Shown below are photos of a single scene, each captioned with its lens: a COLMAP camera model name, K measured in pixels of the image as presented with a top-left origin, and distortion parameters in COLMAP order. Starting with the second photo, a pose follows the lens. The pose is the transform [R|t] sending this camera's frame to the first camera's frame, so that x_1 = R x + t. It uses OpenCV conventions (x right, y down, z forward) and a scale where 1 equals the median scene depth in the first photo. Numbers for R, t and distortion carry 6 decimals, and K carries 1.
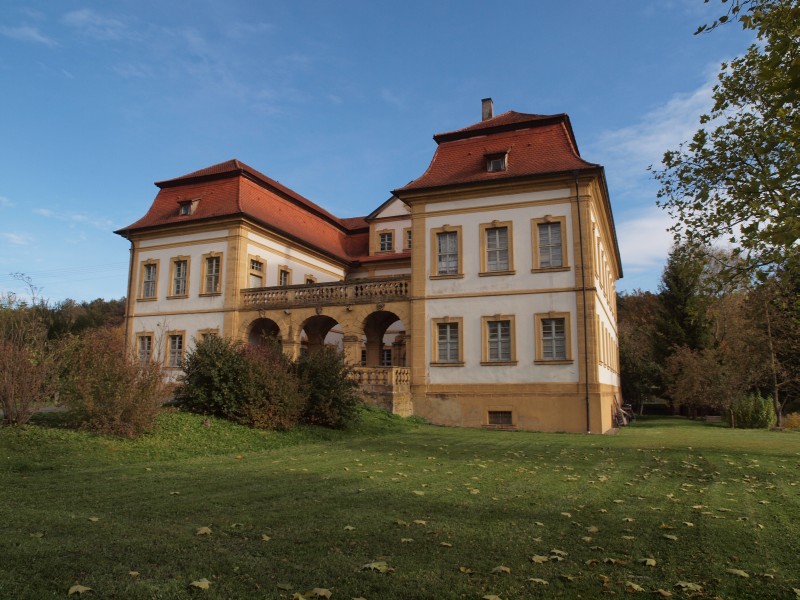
lens RADIAL K [[607.5, 0, 396.0], [0, 607.5, 293.8], [0, 0, 1]] dist [-0.085207, 0.018061]
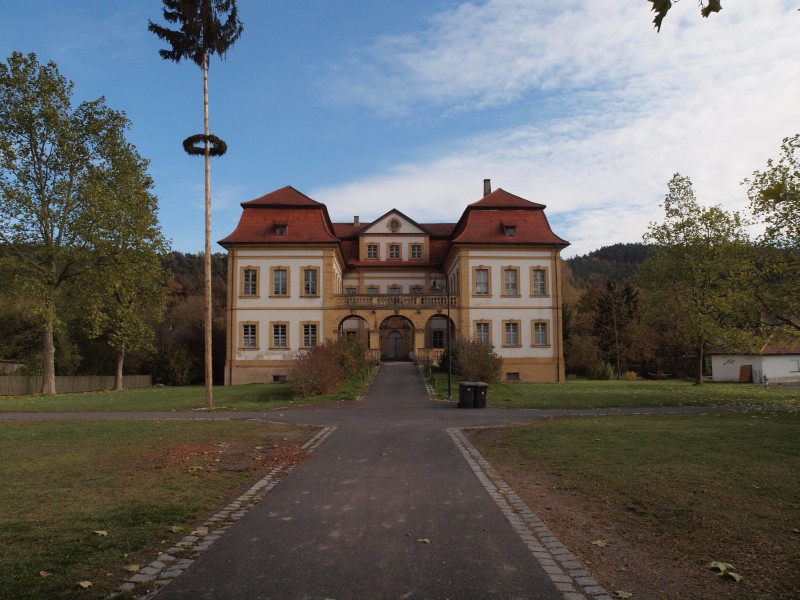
lens RADIAL K [[680.6, 0, 407.5], [0, 680.6, 299.5], [0, 0, 1]] dist [-0.050997, 0.042283]
pose [[0.888183, 0.023188, 0.458904, -0.945470], [-0.063978, 0.995238, 0.073538, -0.140017], [-0.455014, -0.094675, 0.885437, -0.582921]]
